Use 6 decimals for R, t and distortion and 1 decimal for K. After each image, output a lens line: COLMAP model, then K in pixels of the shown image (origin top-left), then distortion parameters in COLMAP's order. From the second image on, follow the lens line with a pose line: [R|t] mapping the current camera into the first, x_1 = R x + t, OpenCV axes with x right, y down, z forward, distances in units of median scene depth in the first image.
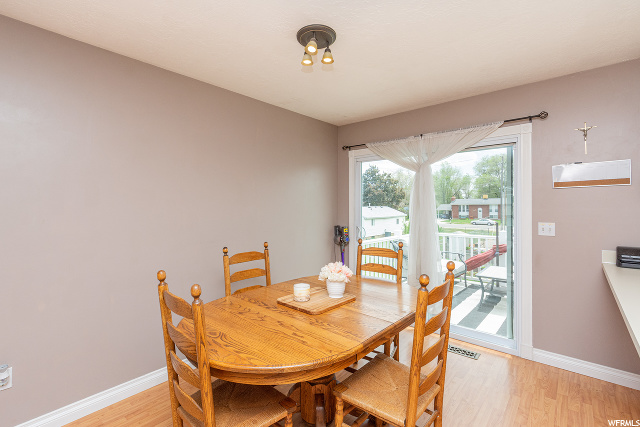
lens RADIAL K [[292.6, 0, 311.5], [0, 292.6, 212.5], [0, 0, 1]] dist [-0.003196, -0.000387]
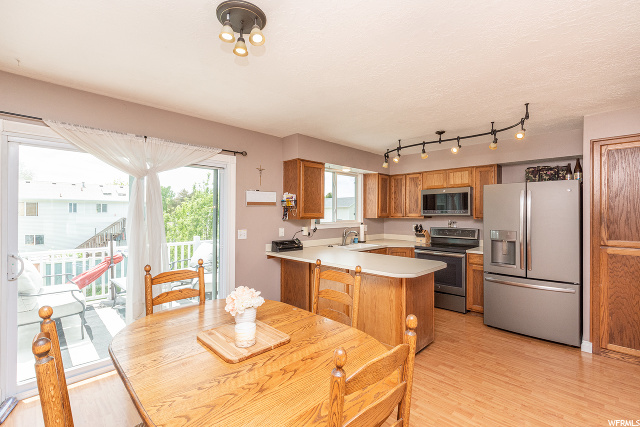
lens RADIAL K [[292.6, 0, 311.5], [0, 292.6, 212.5], [0, 0, 1]] dist [-0.003196, -0.000387]
pose [[0.062330, 0.004635, 0.998045, -0.598227], [0.007477, 0.999959, -0.005111, -0.039429], [-0.998028, 0.007781, 0.062293, 0.581164]]
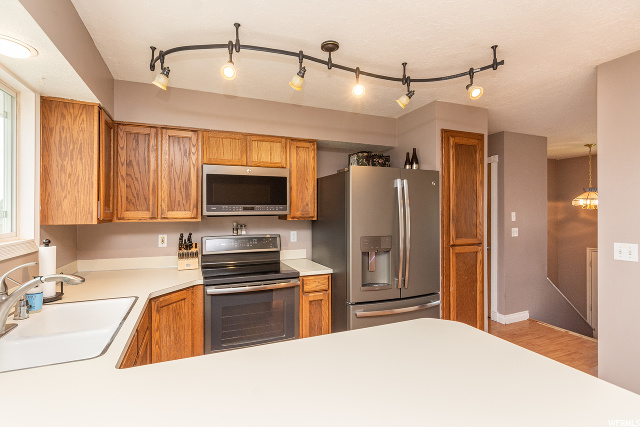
lens RADIAL K [[303.8, 0, 321.2], [0, 303.8, 211.6], [0, 0, 1]] dist [0.000583, -0.000053]
pose [[-0.902706, 0.003431, 0.430245, 0.612307], [0.007450, 0.999943, 0.007657, -0.041896], [-0.430194, 0.010117, -0.902680, 0.718528]]
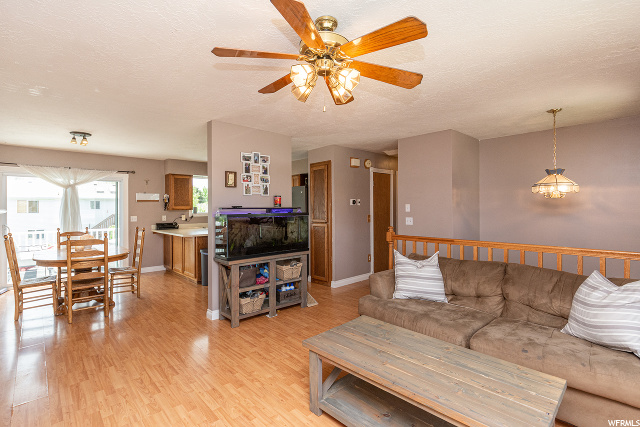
lens RADIAL K [[319.0, 0, 308.5], [0, 319.0, 211.8], [0, 0, 1]] dist [-0.000992, -0.000133]
pose [[0.123188, -0.007863, 0.992352, -1.672000], [0.016430, 0.999848, 0.005883, 0.005700], [-0.992247, 0.015579, 0.123299, -0.778401]]
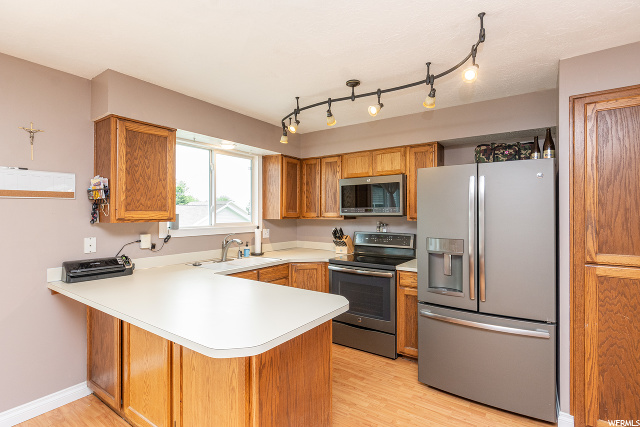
lens RADIAL K [[319.0, 0, 308.5], [0, 319.0, 211.8], [0, 0, 1]] dist [-0.000992, -0.000133]
pose [[-0.105051, 0.006647, 0.994445, -0.076964], [0.008560, 0.999947, -0.005780, -0.033665], [-0.994430, 0.007905, -0.105103, 0.272537]]
